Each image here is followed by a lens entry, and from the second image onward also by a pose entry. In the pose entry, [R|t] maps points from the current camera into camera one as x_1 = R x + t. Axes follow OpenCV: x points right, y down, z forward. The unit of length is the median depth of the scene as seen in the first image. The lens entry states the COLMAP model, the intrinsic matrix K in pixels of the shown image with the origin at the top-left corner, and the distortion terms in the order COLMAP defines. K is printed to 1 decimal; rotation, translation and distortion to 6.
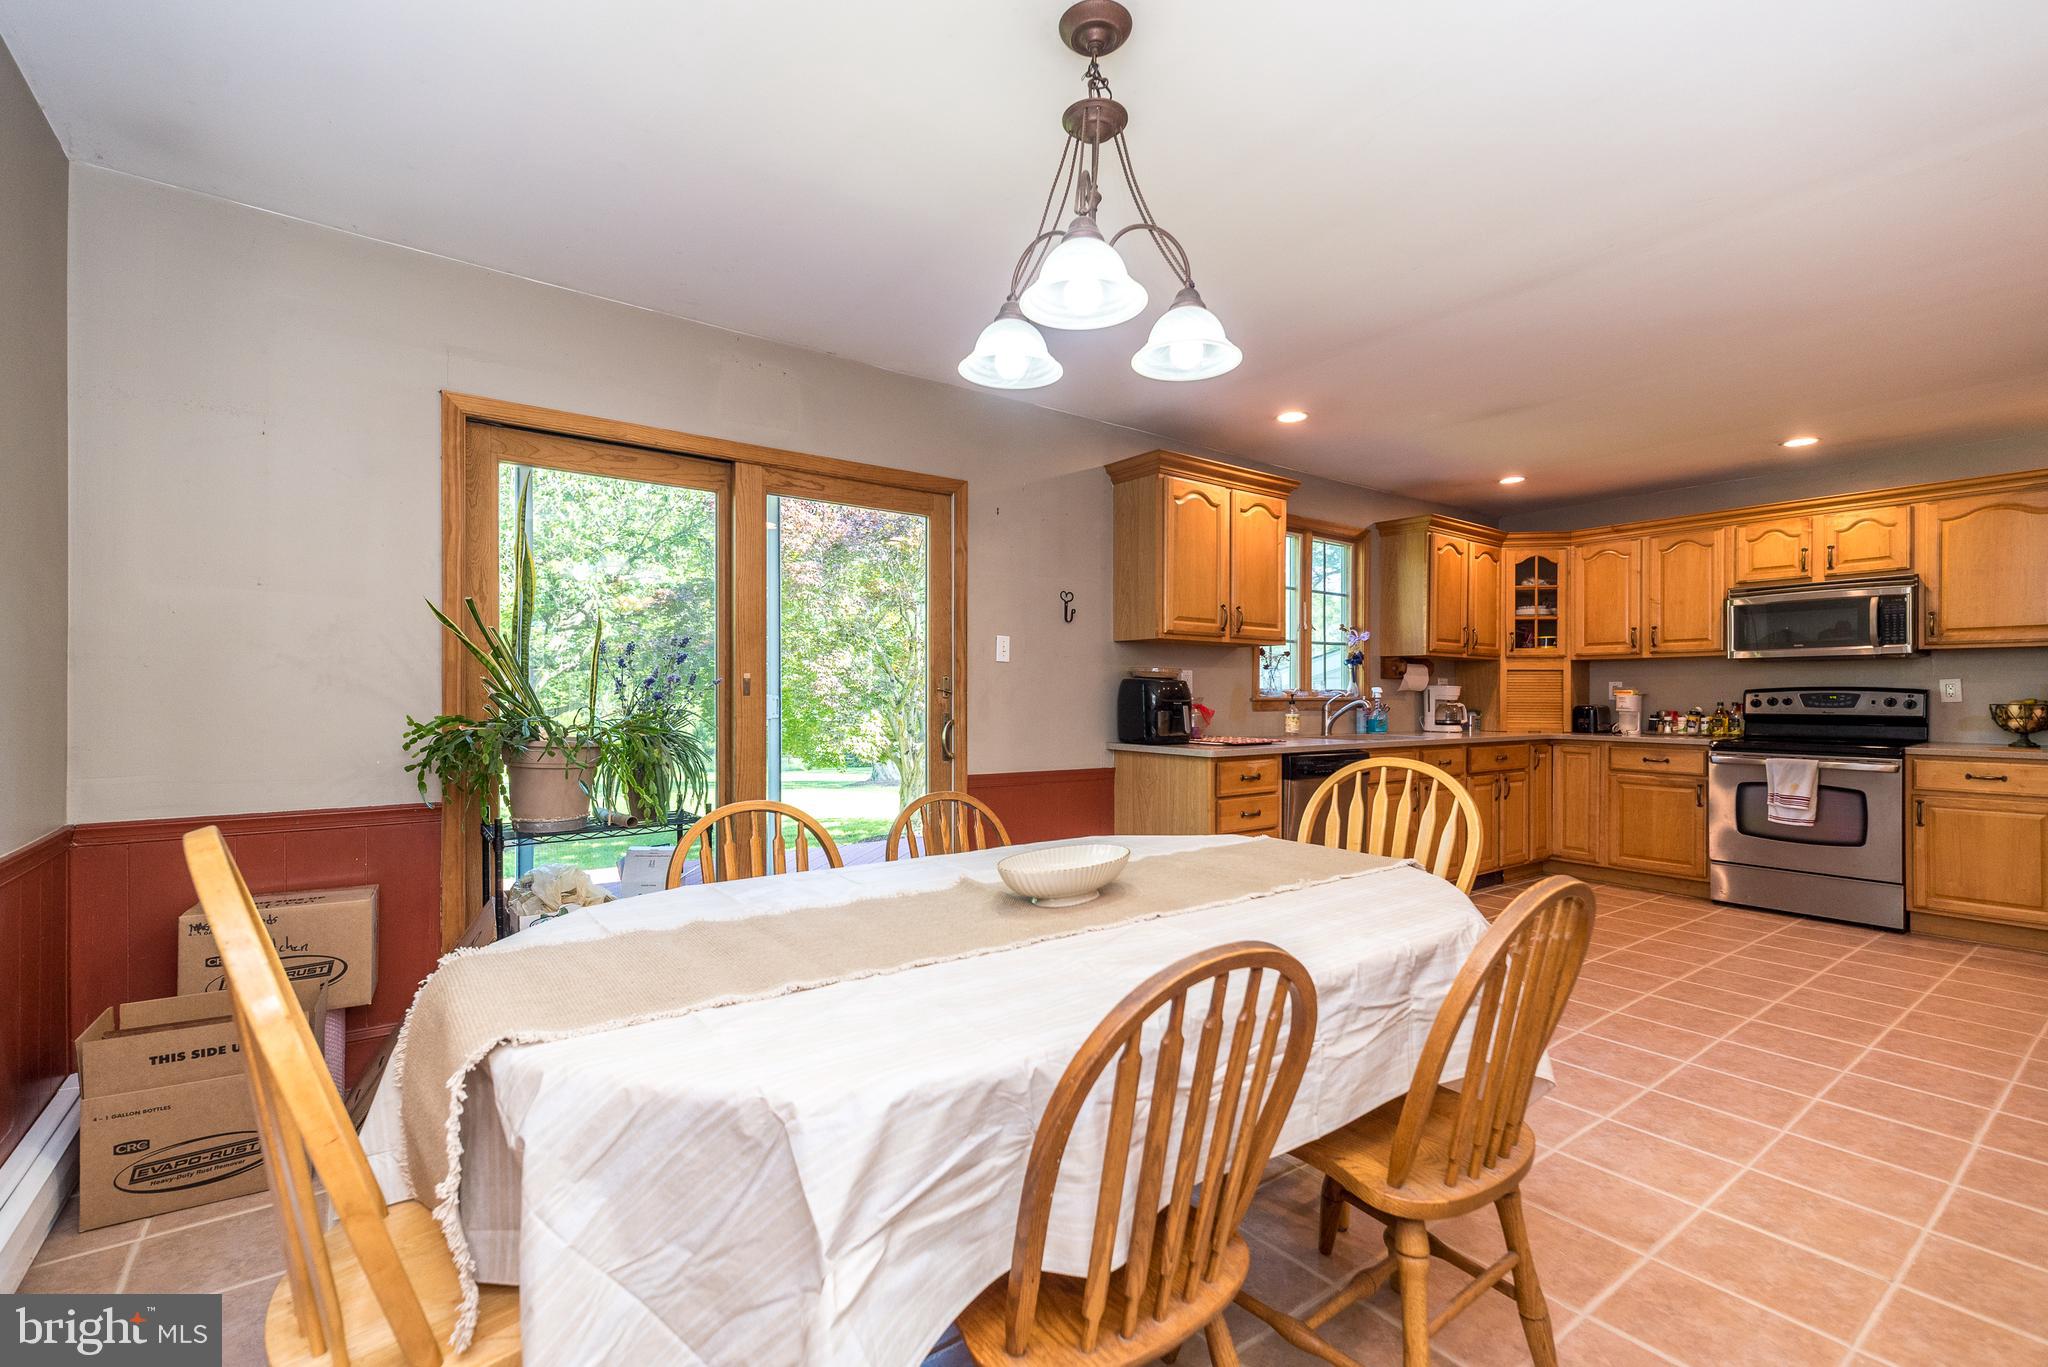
lens RADIAL K [[912.5, 0, 991.0], [0, 912.5, 736.4], [0, 0, 1]] dist [0.001771, 0.000274]
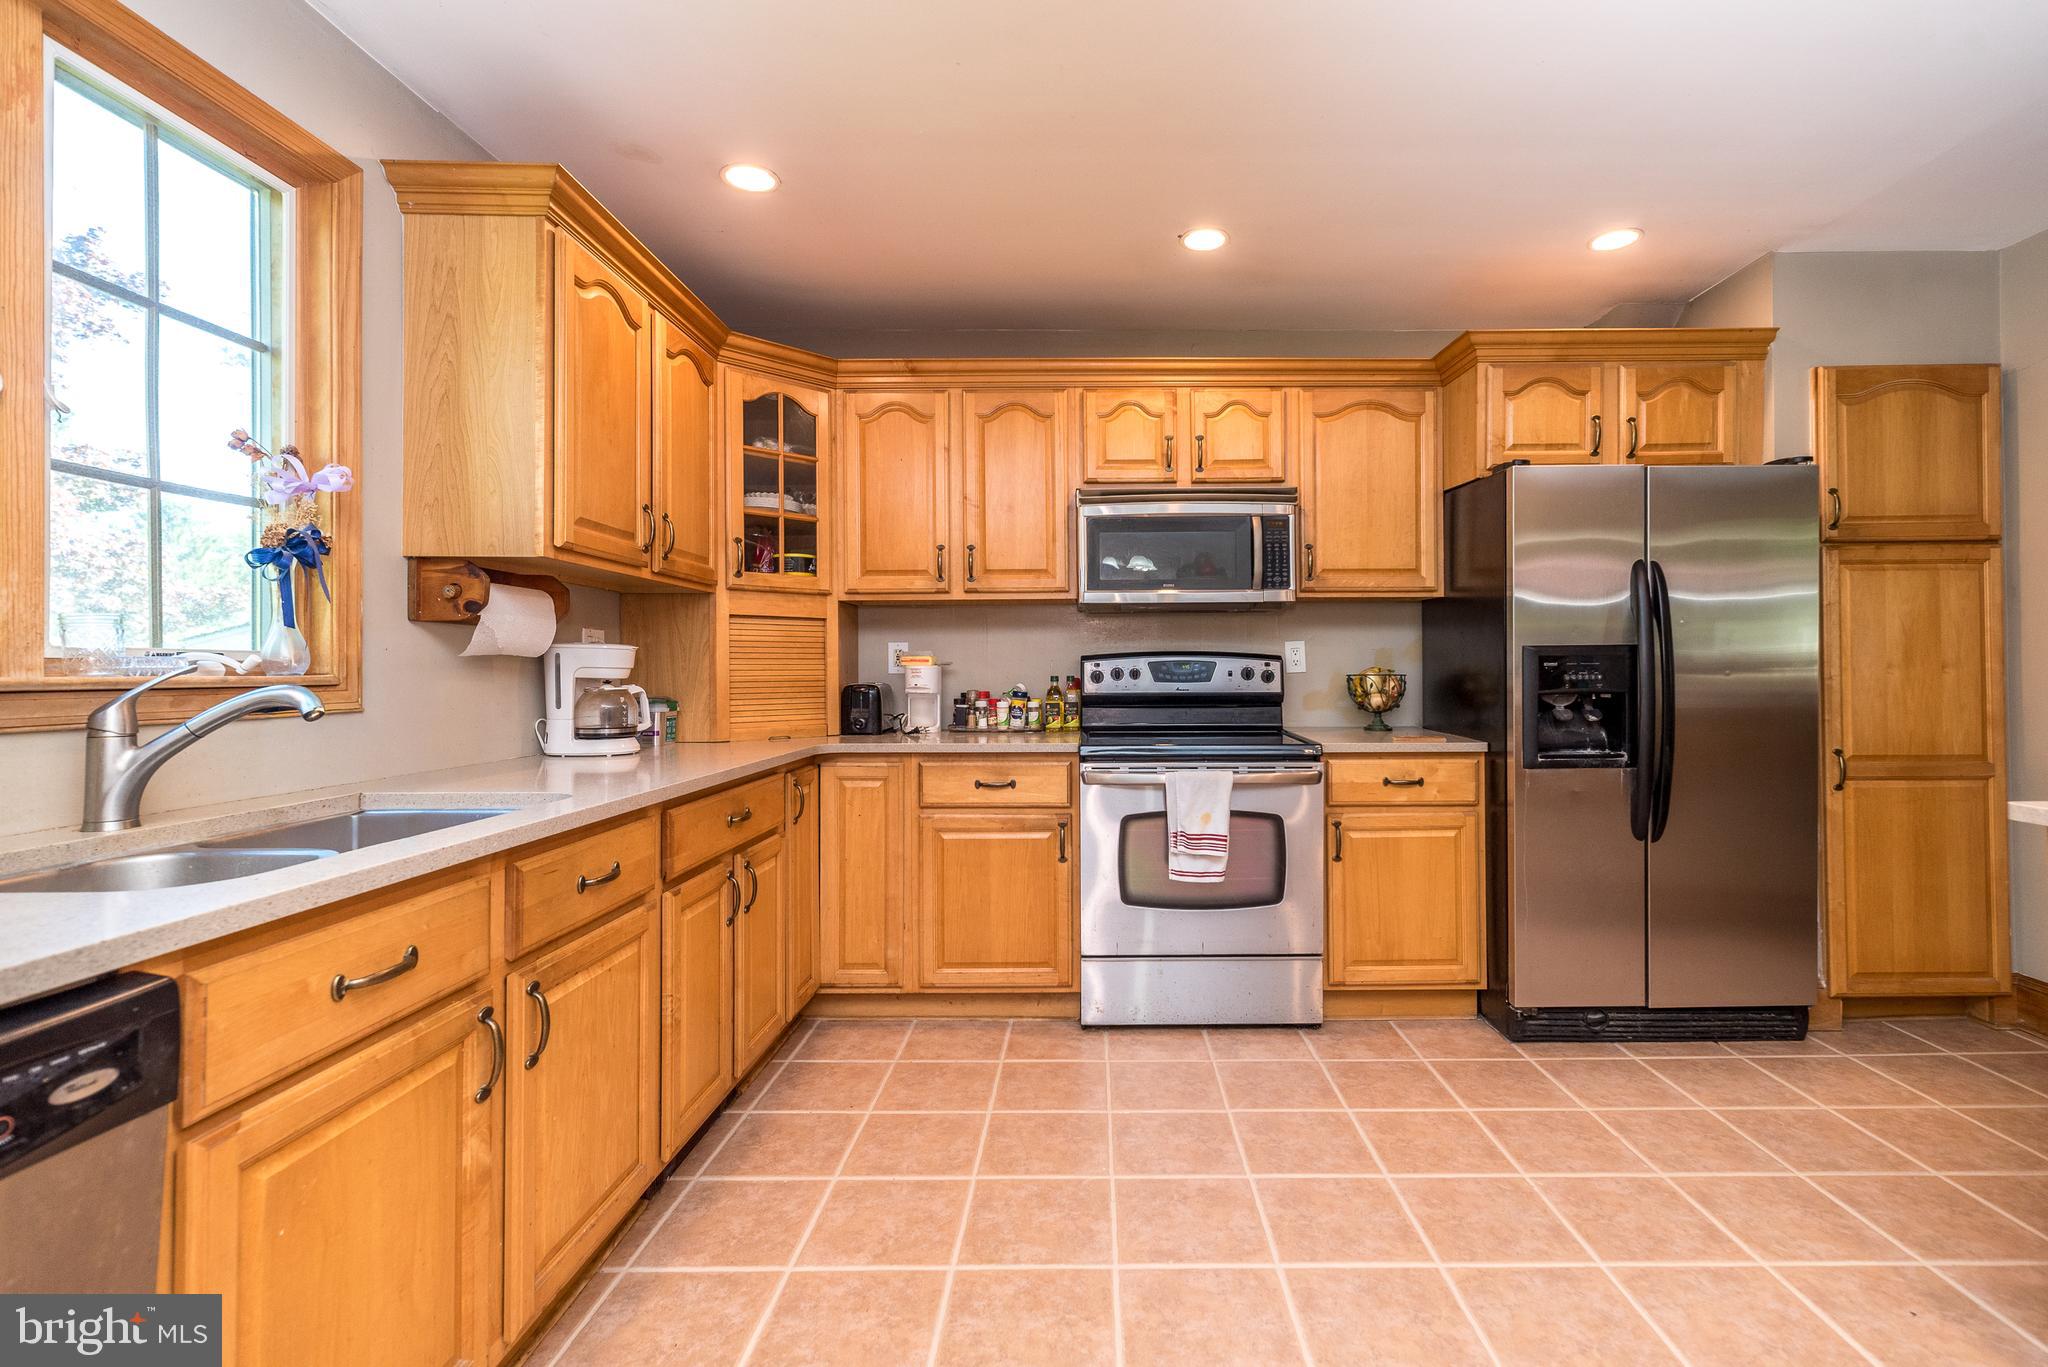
lens RADIAL K [[919.2, 0, 1101.2], [0, 919.2, 676.9], [0, 0, 1]] dist [0.008219, 0.000091]
pose [[0.581513, -0.014077, 0.813416, 0.328093], [0.041730, 0.999050, -0.012544, -0.029312], [-0.812466, 0.041238, 0.581548, 0.649515]]
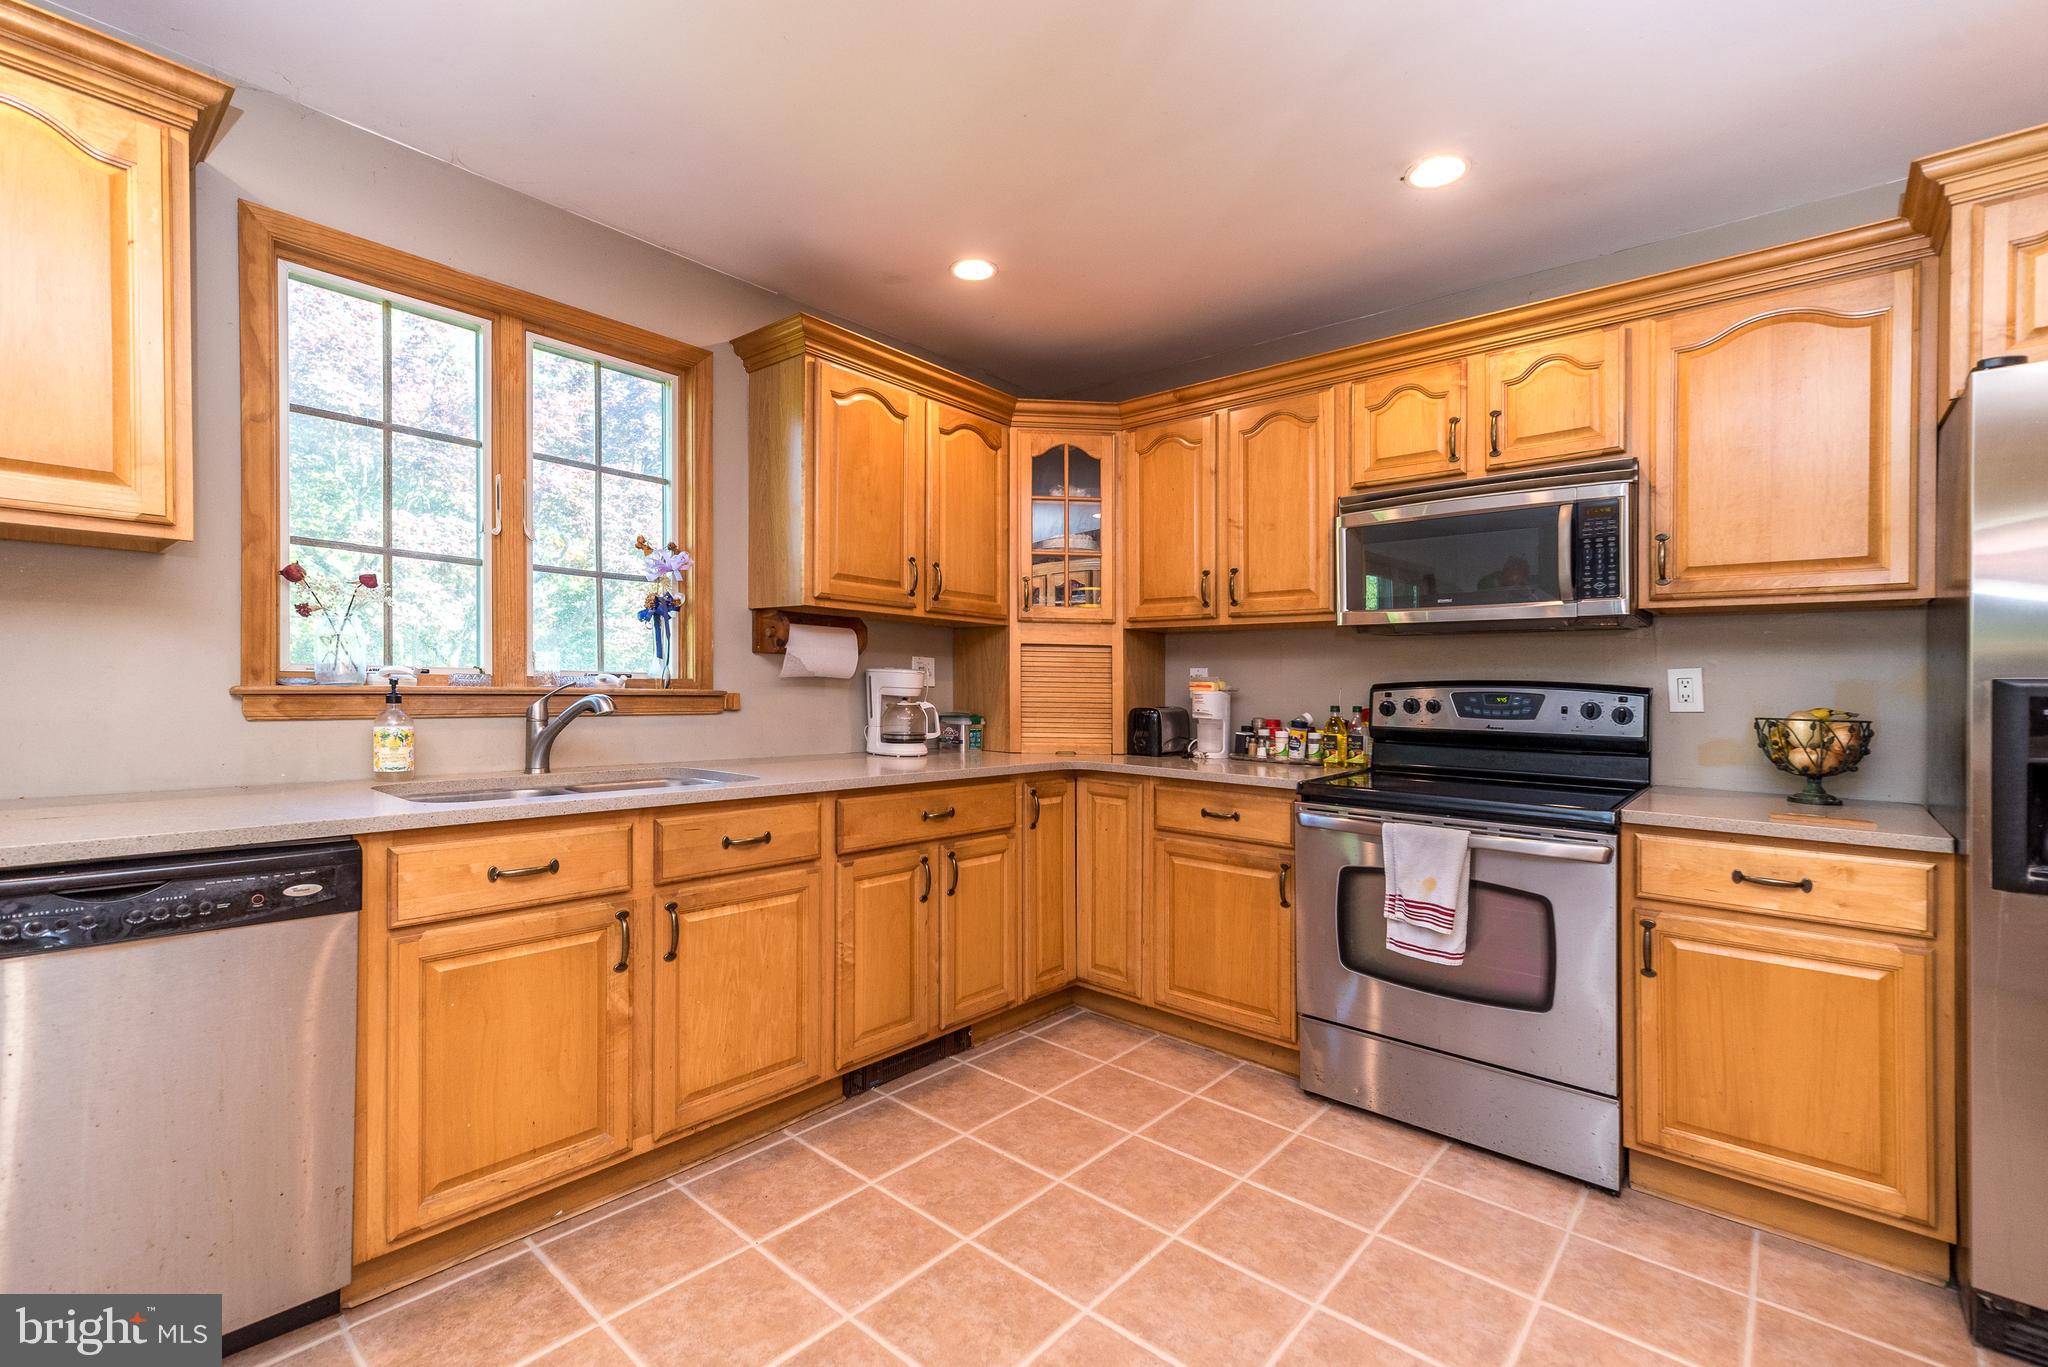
lens RADIAL K [[895.6, 0, 1014.7], [0, 895.6, 715.8], [0, 0, 1]] dist [0.001028, -0.000202]
pose [[0.975199, 0.006648, 0.221231, 0.514263], [-0.004736, 0.999947, -0.009169, -0.026789], [-0.221280, 0.007894, 0.975178, 0.537484]]
